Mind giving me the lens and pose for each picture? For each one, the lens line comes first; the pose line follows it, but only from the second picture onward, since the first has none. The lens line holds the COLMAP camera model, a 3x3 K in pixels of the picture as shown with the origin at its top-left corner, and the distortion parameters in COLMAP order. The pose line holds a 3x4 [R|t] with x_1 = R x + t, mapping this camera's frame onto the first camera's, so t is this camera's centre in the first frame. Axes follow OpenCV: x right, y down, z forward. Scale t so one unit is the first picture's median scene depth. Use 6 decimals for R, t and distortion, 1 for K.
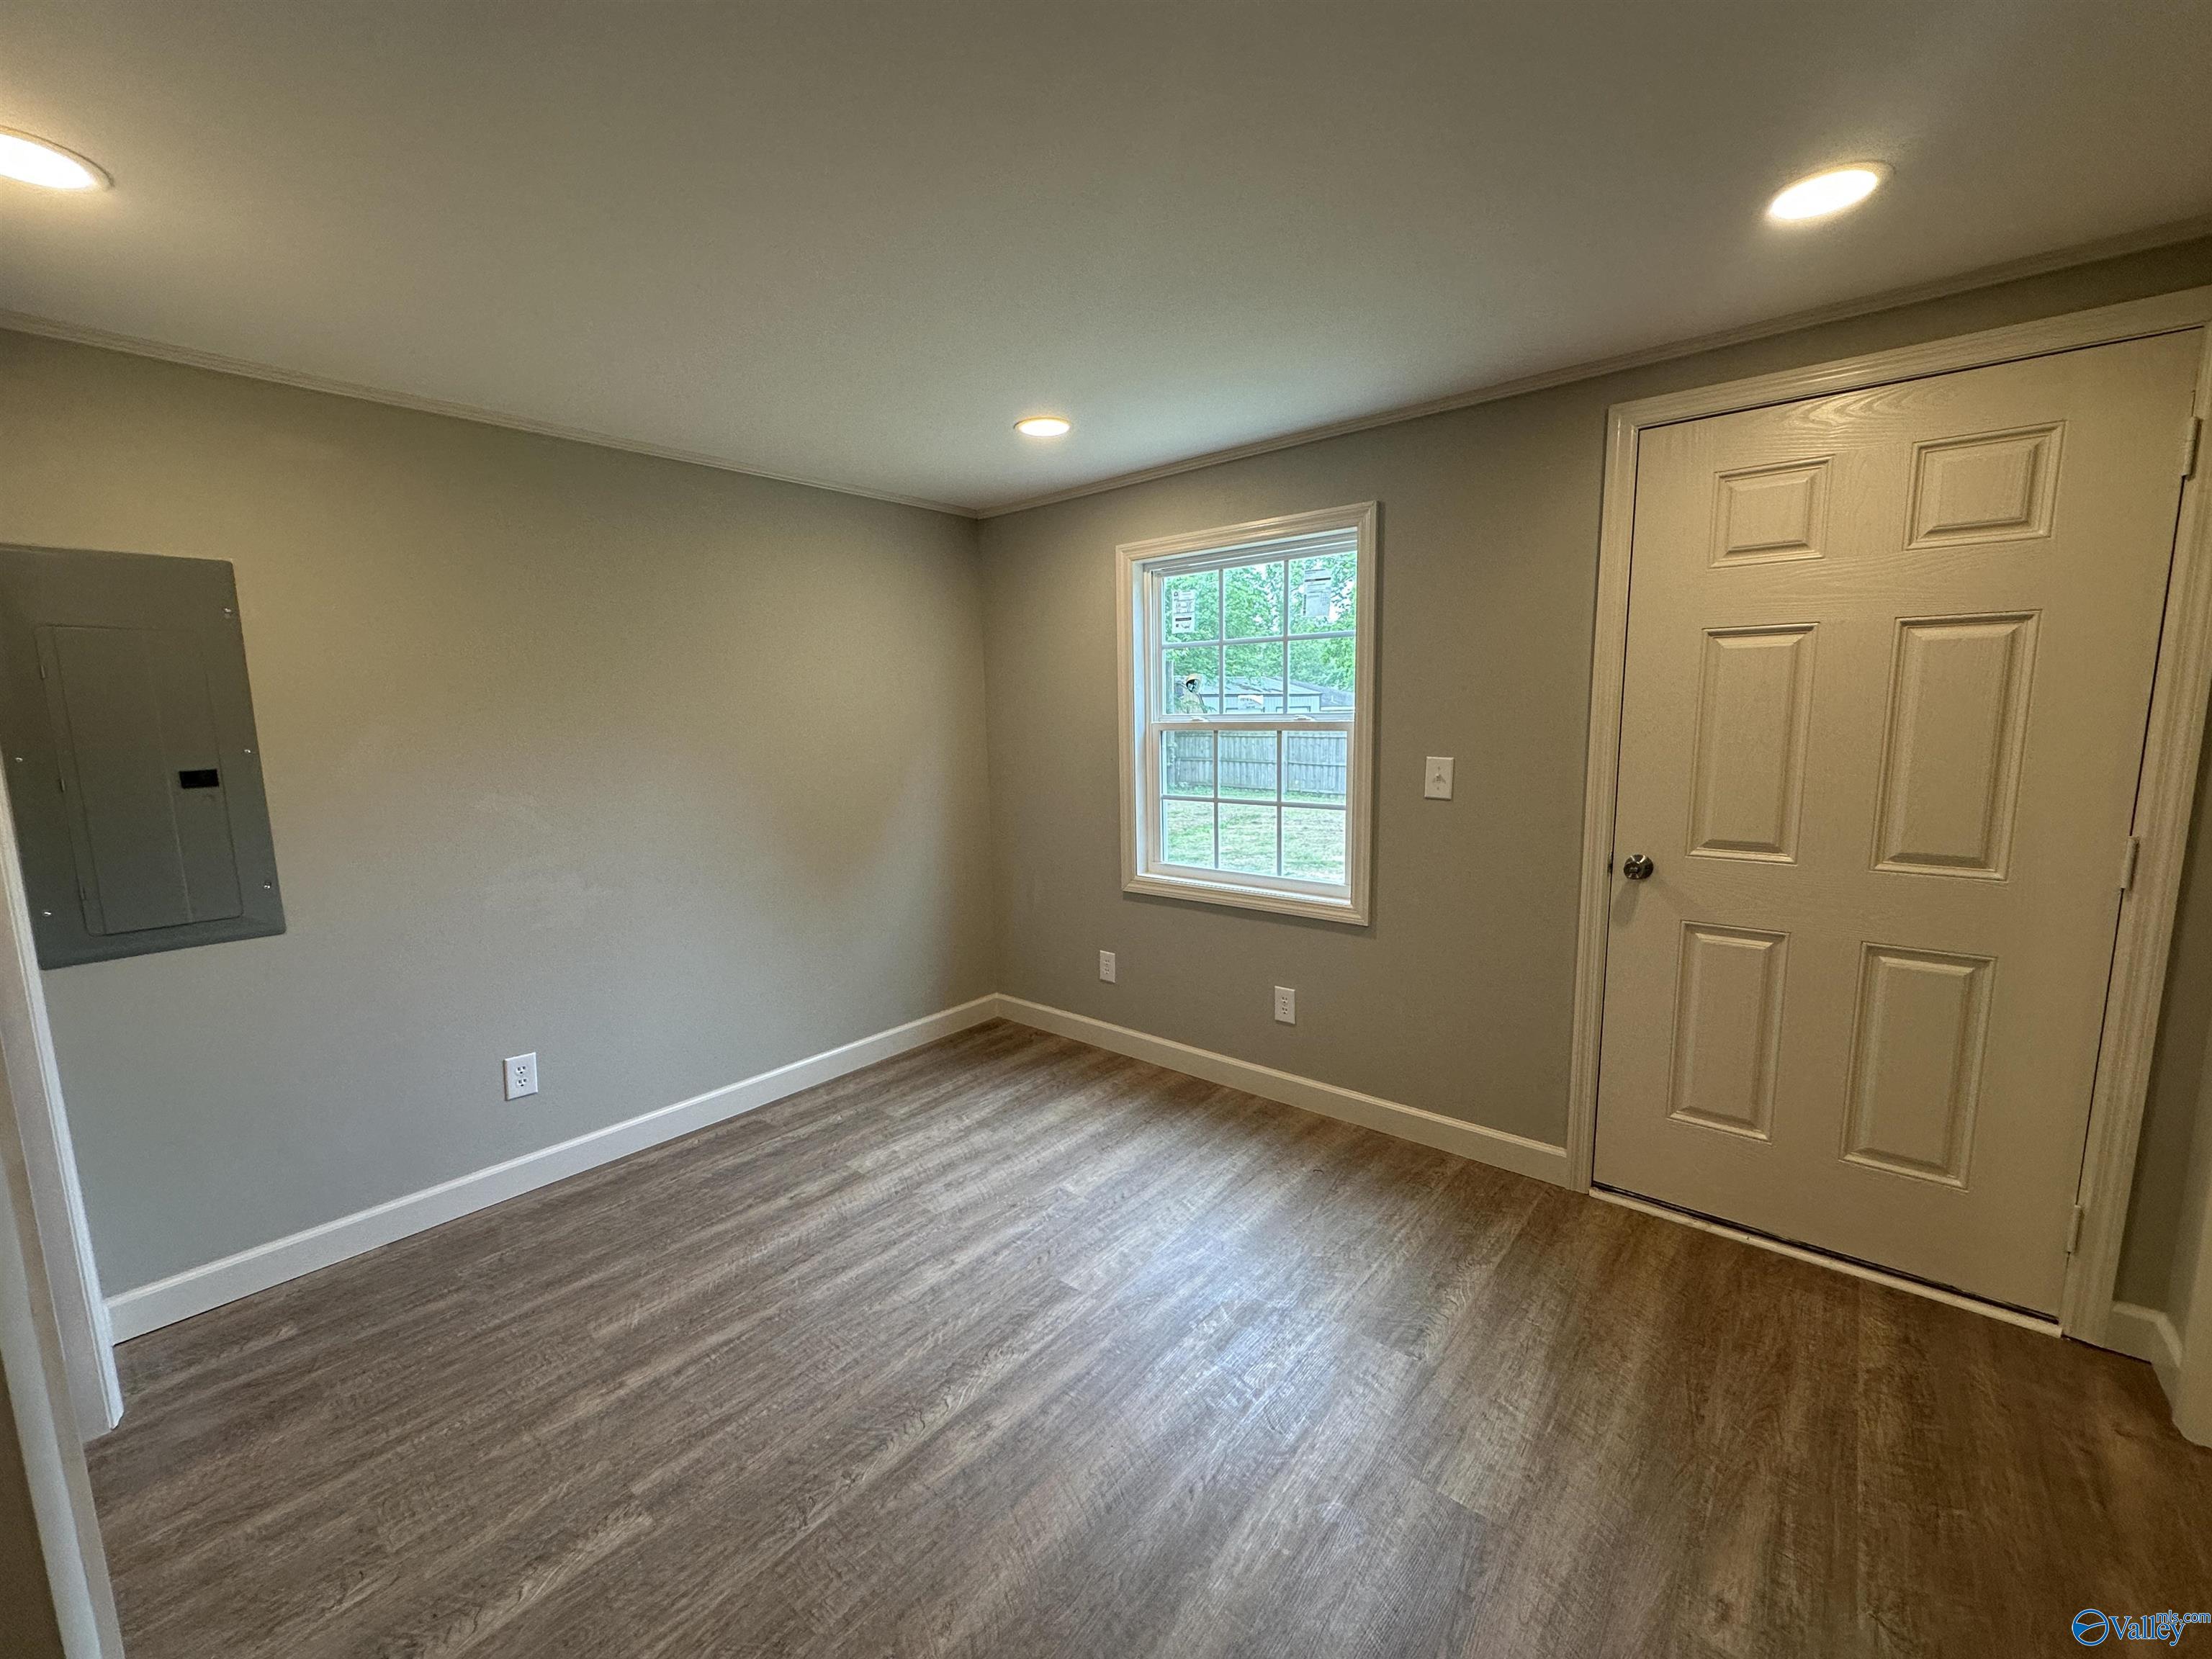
lens RADIAL K [[880.7, 0, 1100.9], [0, 880.7, 829.2], [0, 0, 1]] dist [-0.003240, 0.000763]
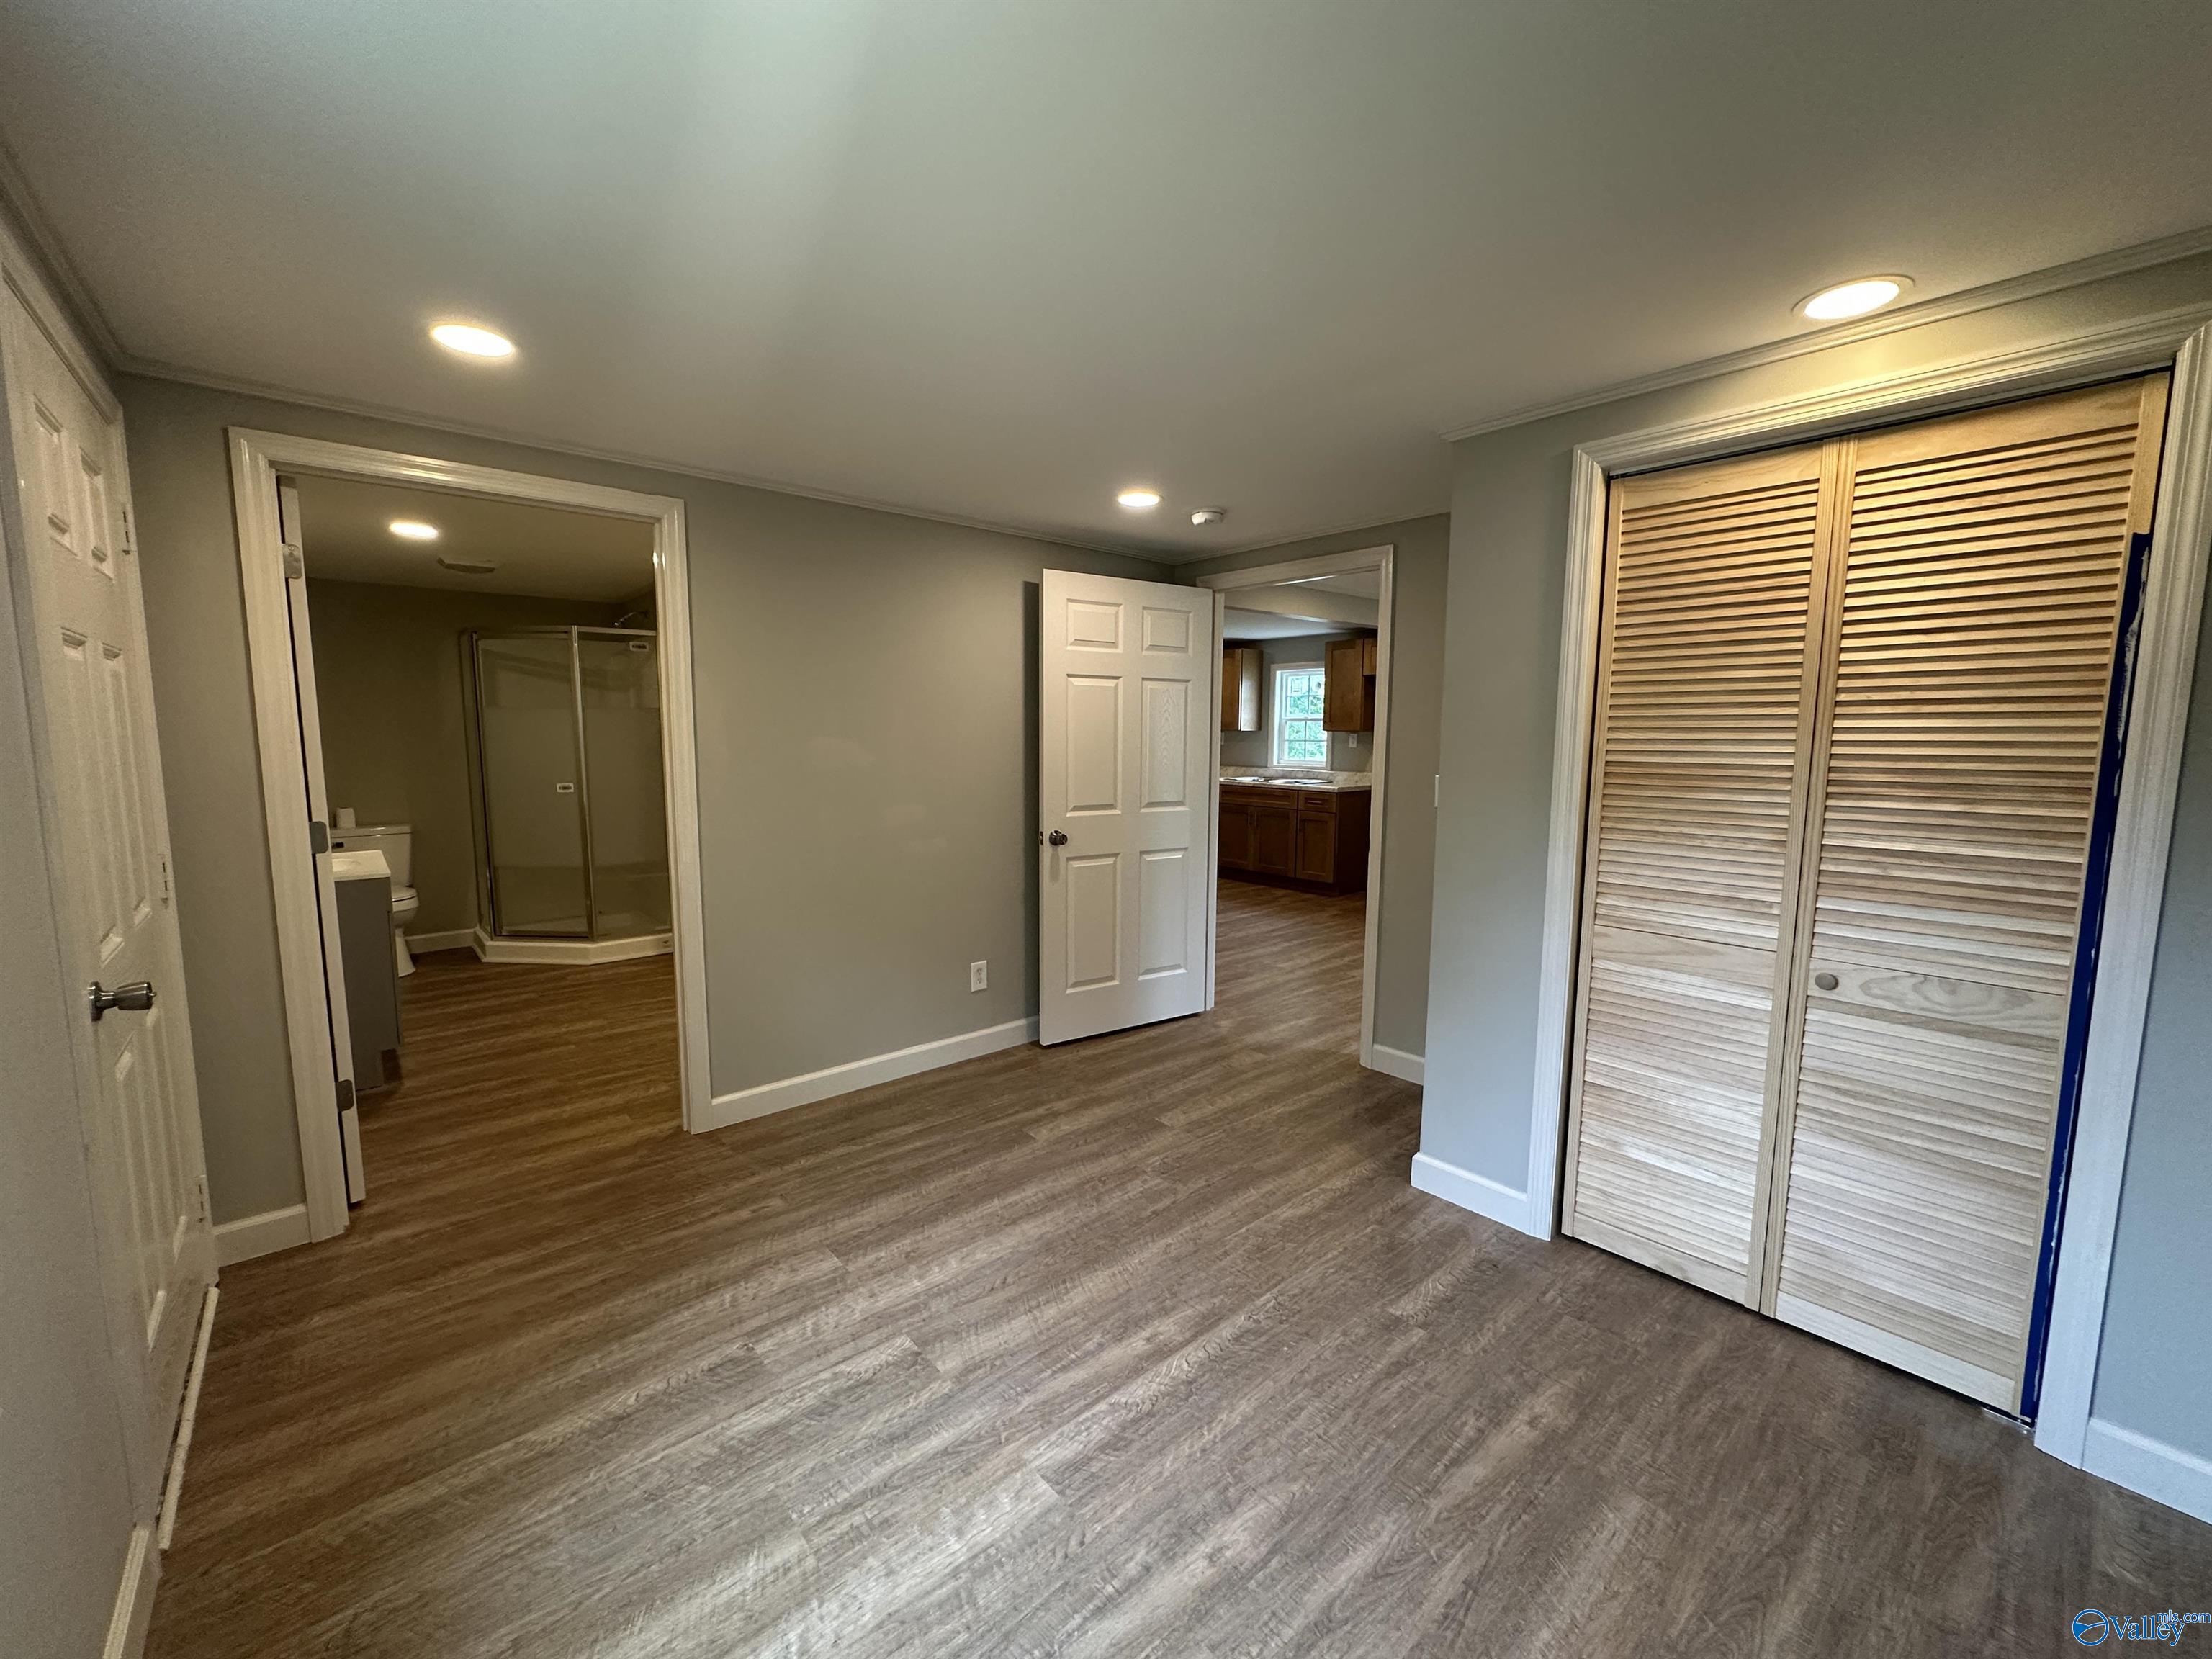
lens RADIAL K [[880.7, 0, 1100.9], [0, 880.7, 829.2], [0, 0, 1]] dist [-0.003240, 0.000763]
pose [[-0.988338, -0.001541, 0.152270, -0.193969], [0.035906, 0.969396, 0.242864, -0.214866], [-0.147984, 0.245499, -0.958035, 1.574632]]
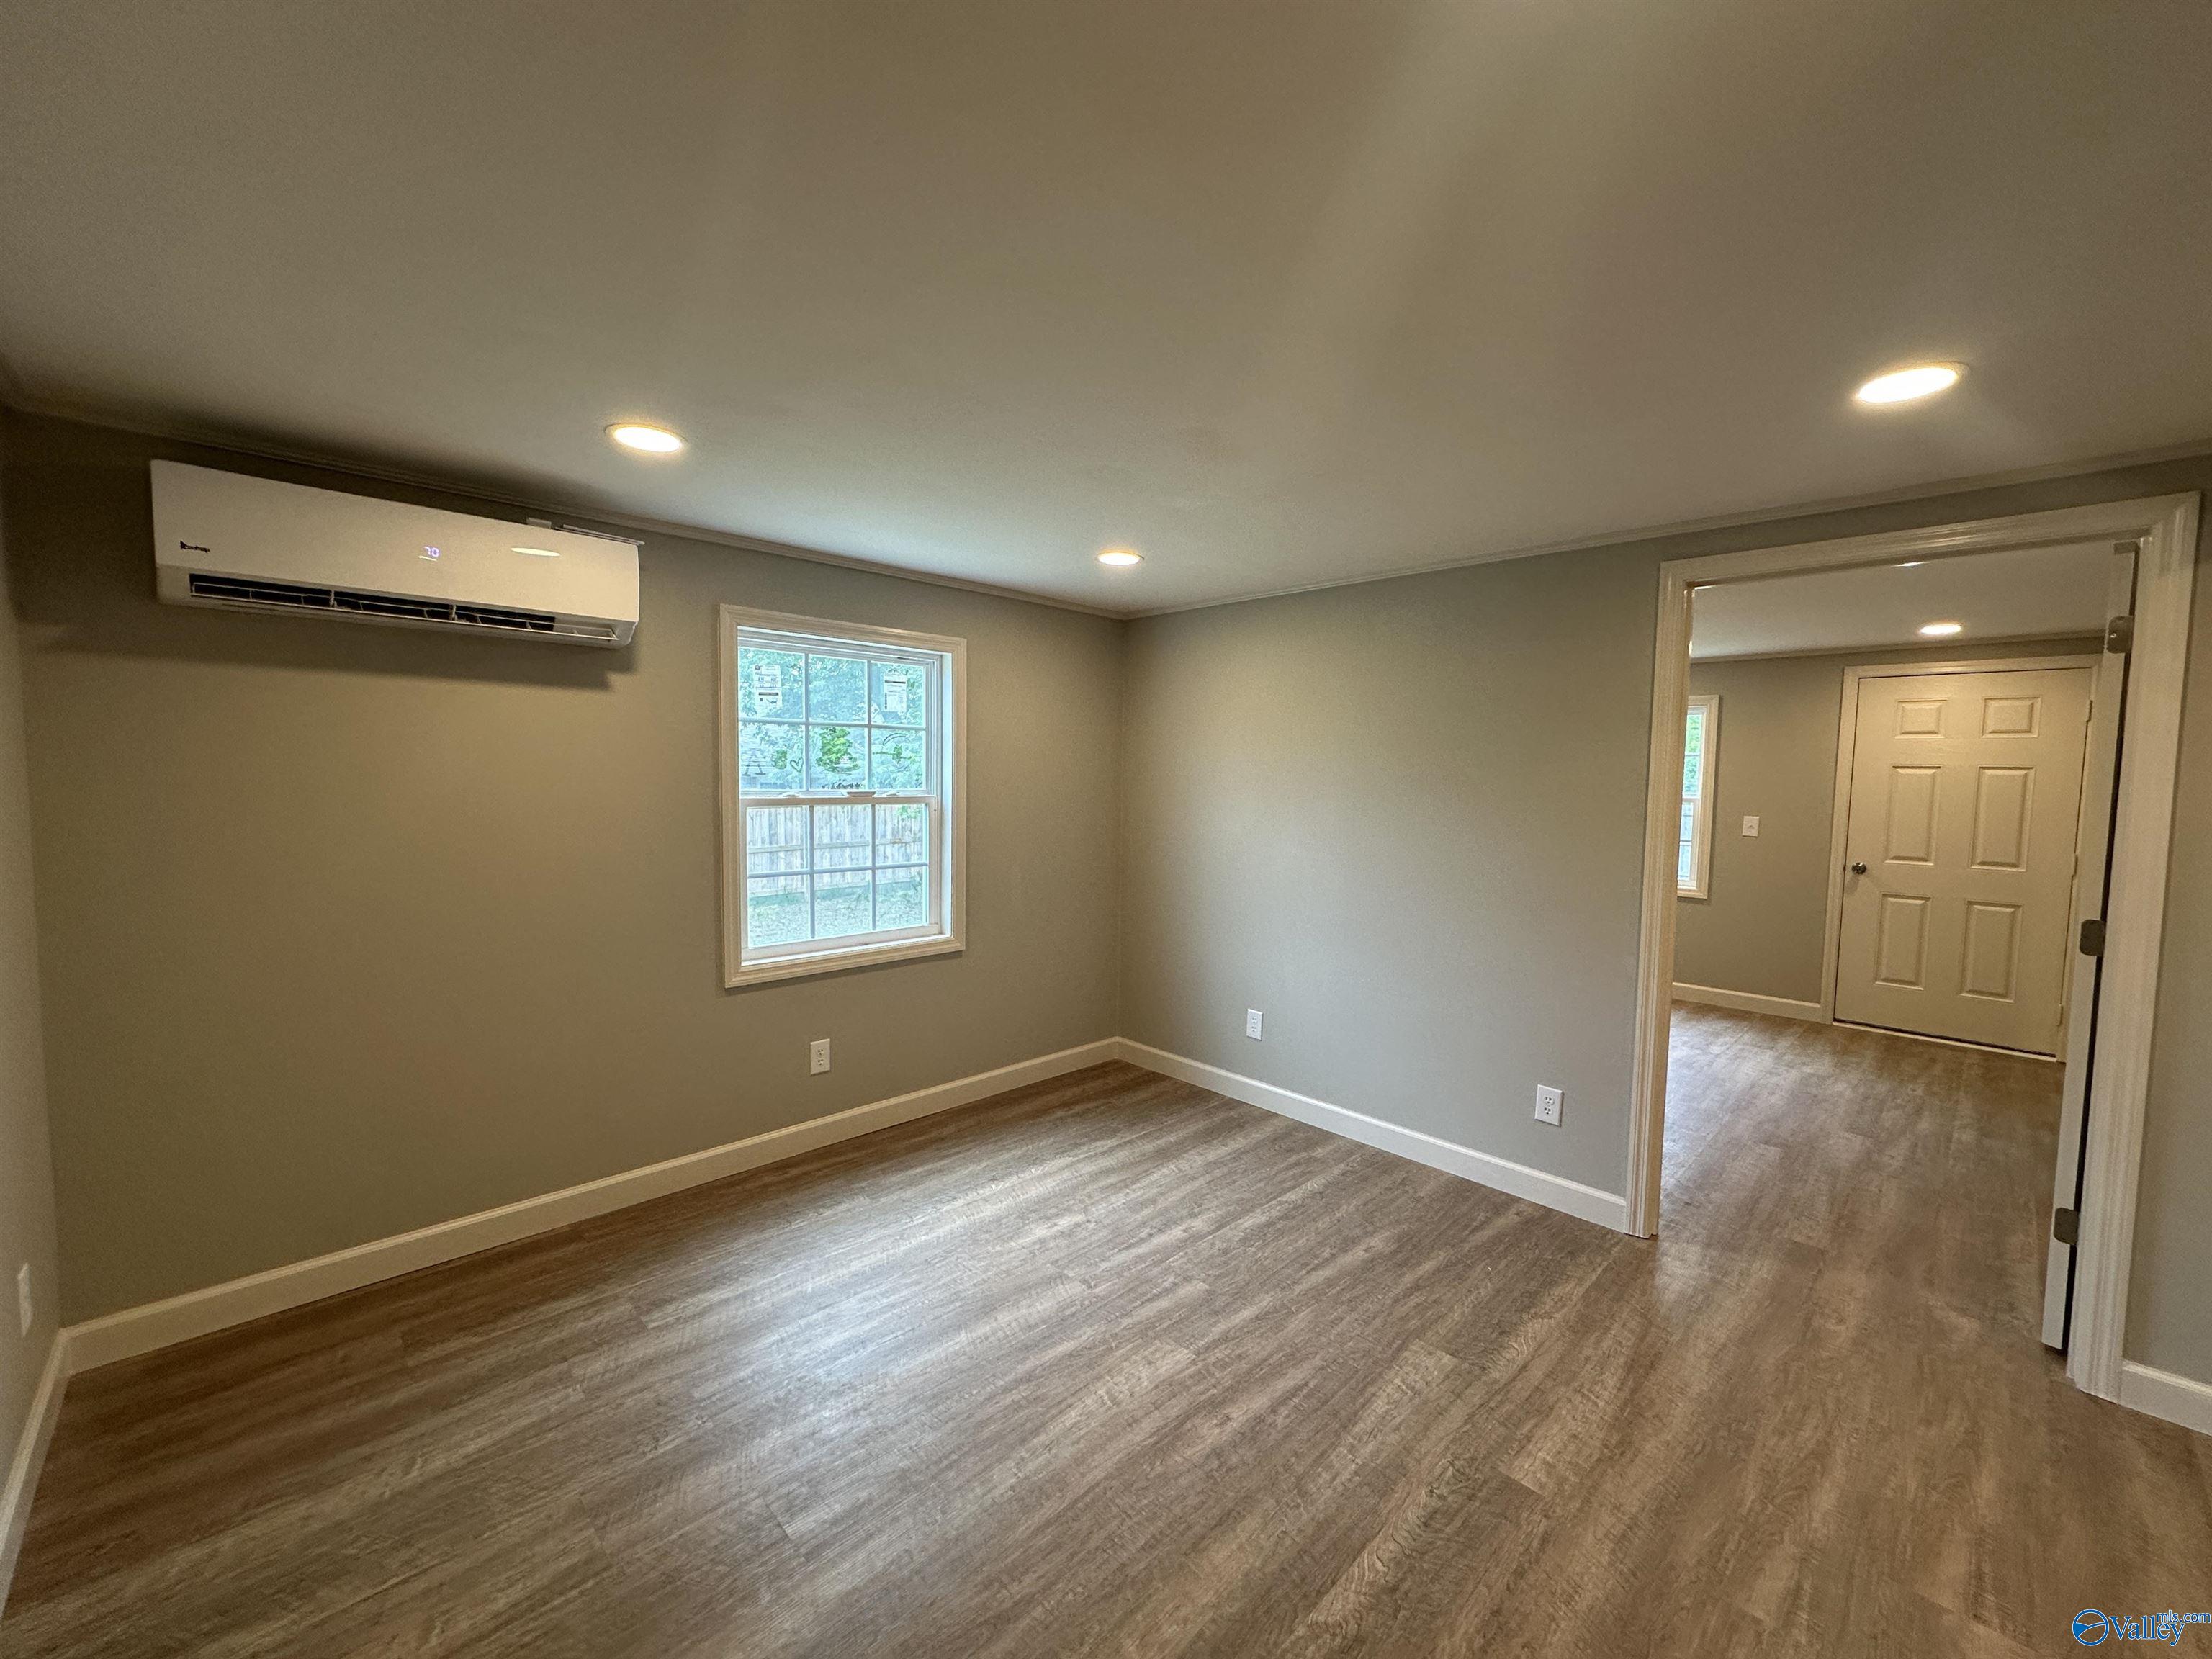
lens RADIAL K [[883.0, 0, 1106.0], [0, 883.0, 828.1], [0, 0, 1]] dist [-0.004773, 0.000740]
pose [[0.995133, 0.039058, -0.090474, -1.172609], [-0.045319, 0.996642, -0.068205, 0.196692], [0.087506, 0.071973, 0.993561, -1.499530]]
